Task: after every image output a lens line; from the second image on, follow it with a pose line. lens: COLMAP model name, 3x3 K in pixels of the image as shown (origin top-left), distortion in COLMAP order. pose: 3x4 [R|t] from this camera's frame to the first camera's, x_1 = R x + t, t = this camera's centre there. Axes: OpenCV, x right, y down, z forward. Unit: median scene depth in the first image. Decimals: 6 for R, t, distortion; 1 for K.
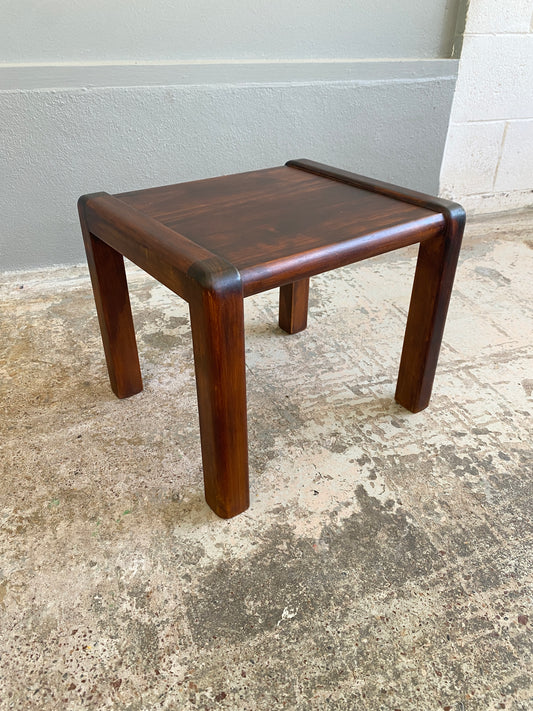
lens RADIAL K [[544.0, 0, 269.9], [0, 544.0, 348.3], [0, 0, 1]] dist [0.014174, -0.015839]
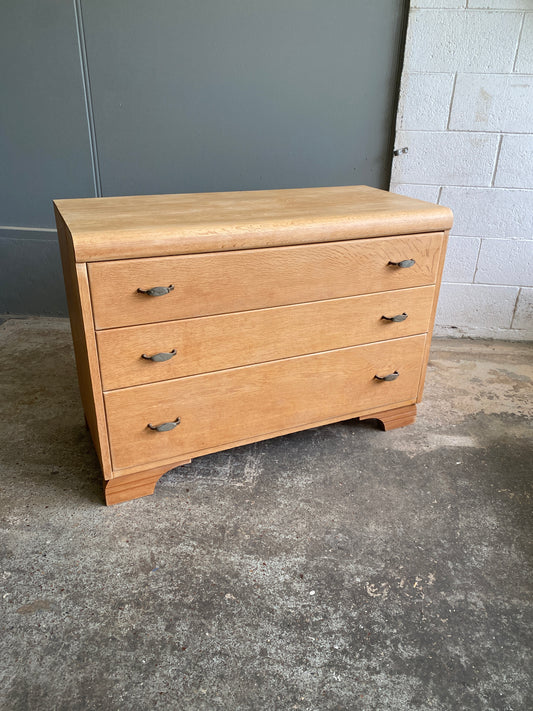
lens RADIAL K [[544.0, 0, 273.2], [0, 544.0, 348.6], [0, 0, 1]] dist [0.014174, -0.015839]
pose [[0.901906, 0.190144, -0.387828, 1.524297], [-0.236251, 0.968839, -0.074406, -0.014463], [0.361595, 0.158732, 0.918724, -1.292513]]
